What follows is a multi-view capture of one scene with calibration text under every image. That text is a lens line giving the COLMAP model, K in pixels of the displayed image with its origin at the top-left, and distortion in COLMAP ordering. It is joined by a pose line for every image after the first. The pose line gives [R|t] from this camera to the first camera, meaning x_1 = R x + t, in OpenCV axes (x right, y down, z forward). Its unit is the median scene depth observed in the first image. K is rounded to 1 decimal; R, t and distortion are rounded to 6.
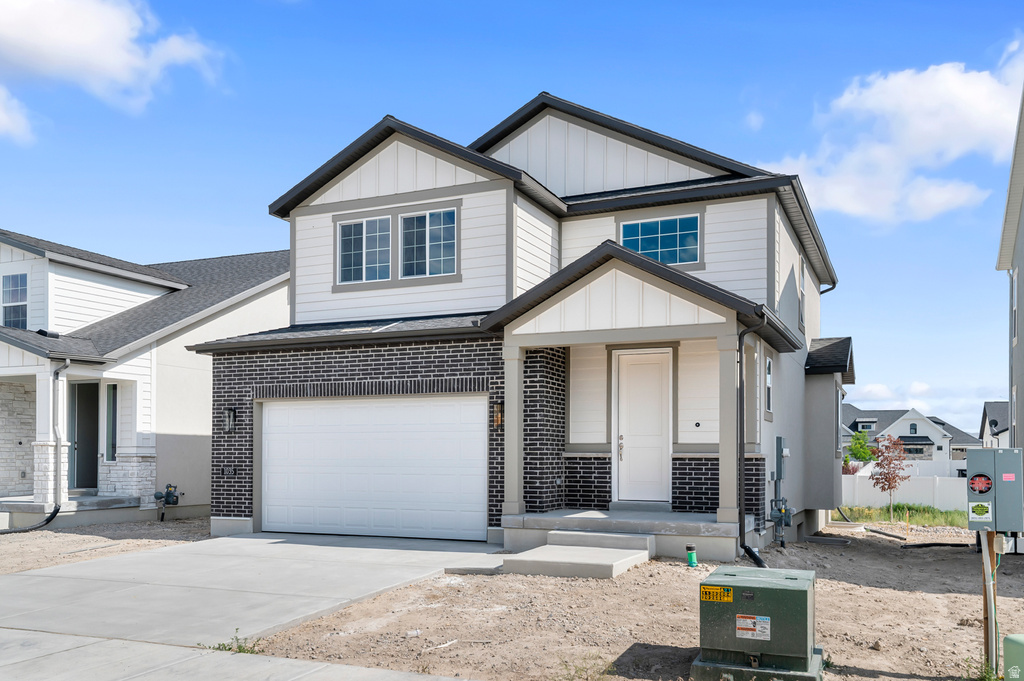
lens RADIAL K [[849.1, 0, 525.2], [0, 849.1, 365.1], [0, 0, 1]] dist [0.014365, -0.003800]
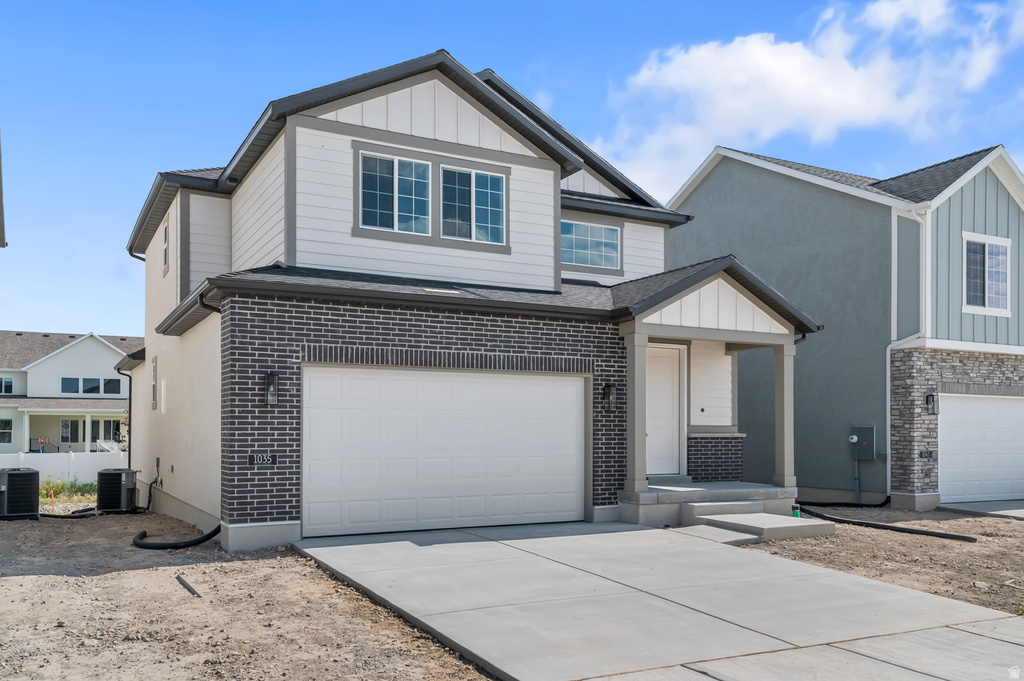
lens RADIAL K [[849.1, 0, 514.3], [0, 849.1, 340.2], [0, 0, 1]] dist [0.014365, -0.003800]
pose [[0.616029, 0.083273, 0.783310, -0.846564], [-0.083994, 0.995671, -0.039792, 0.037182], [-0.783233, -0.041280, 0.620357, 0.414194]]
